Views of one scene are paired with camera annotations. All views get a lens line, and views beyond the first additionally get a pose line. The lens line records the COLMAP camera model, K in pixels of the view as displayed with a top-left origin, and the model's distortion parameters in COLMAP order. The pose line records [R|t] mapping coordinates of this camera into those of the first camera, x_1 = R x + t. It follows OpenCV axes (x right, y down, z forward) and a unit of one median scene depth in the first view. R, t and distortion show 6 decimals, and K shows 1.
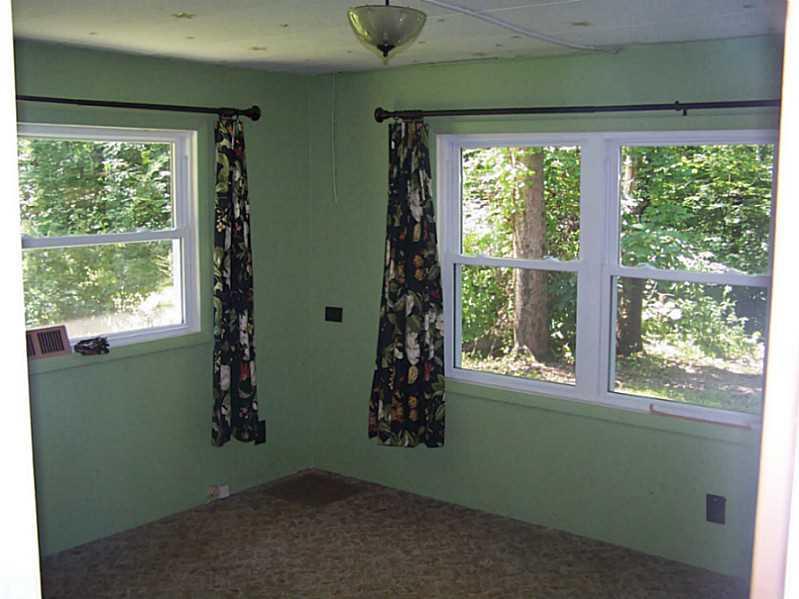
lens RADIAL K [[938.2, 0, 399.8], [0, 938.2, 299.4], [0, 0, 1]] dist [-0.143409, 0.000000]
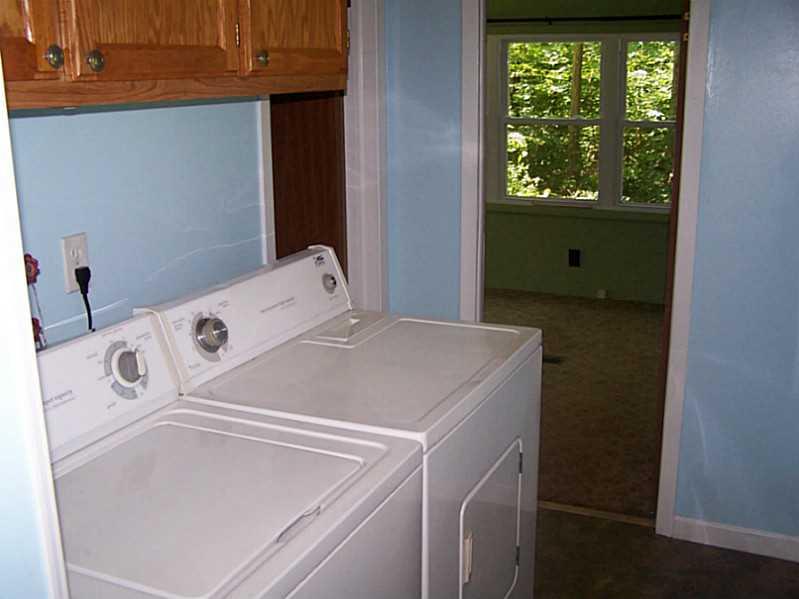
lens RADIAL K [[938.2, 0, 399.6], [0, 938.2, 299.7], [0, 0, 1]] dist [-0.143409, 0.000000]
pose [[0.969453, -0.072125, 0.234433, -0.095958], [0.043991, 0.991419, 0.123100, 0.019035], [-0.241300, -0.109027, 0.964307, -0.151132]]
